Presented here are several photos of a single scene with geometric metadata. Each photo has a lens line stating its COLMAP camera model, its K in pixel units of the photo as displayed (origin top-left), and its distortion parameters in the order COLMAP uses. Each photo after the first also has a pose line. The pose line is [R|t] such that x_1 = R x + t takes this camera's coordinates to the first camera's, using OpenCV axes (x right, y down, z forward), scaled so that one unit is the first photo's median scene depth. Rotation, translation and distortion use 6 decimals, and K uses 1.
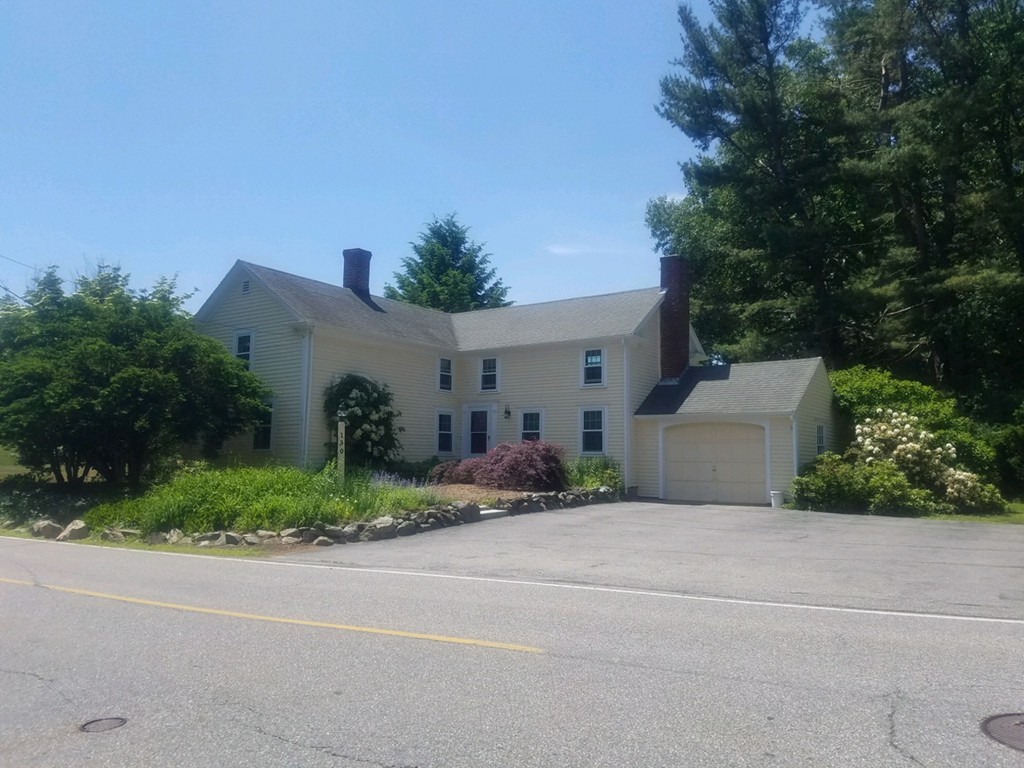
lens RADIAL K [[786.0, 0, 512.0], [0, 786.0, 384.0], [0, 0, 1]] dist [0.181508, -0.275281]
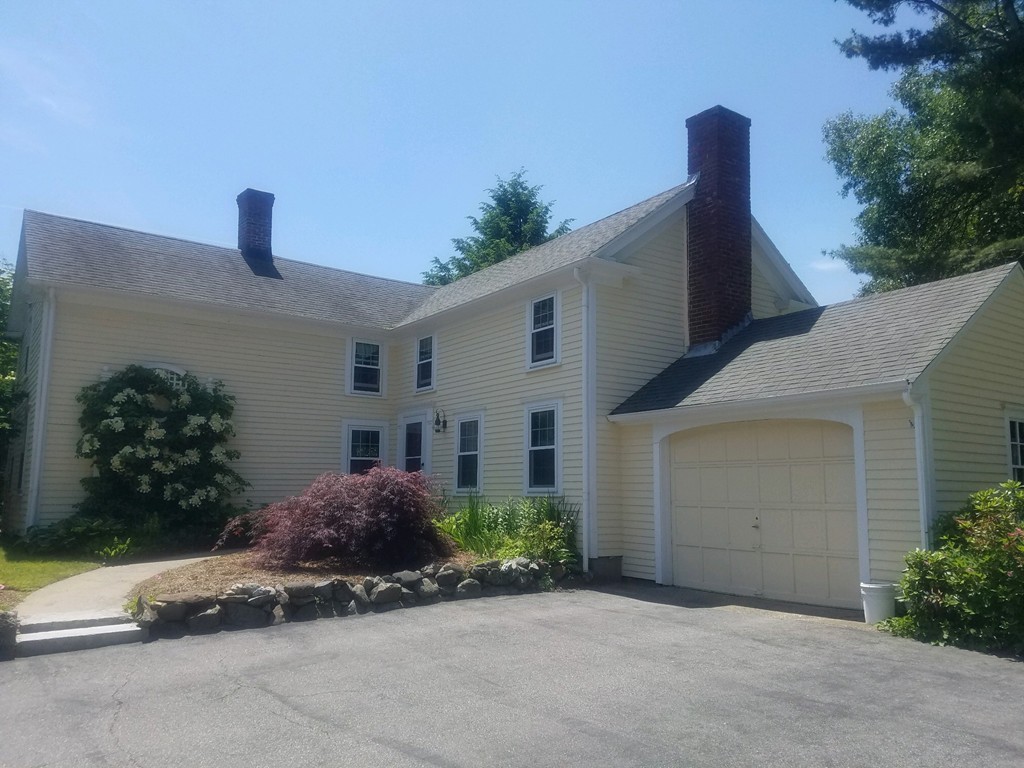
lens RADIAL K [[786.0, 0, 512.0], [0, 786.0, 384.0], [0, 0, 1]] dist [0.181508, -0.275281]
pose [[0.943290, -0.051988, -0.327875, 0.260833], [0.037106, 0.997984, -0.051486, 0.042779], [0.329890, 0.036400, 0.943317, 0.488694]]
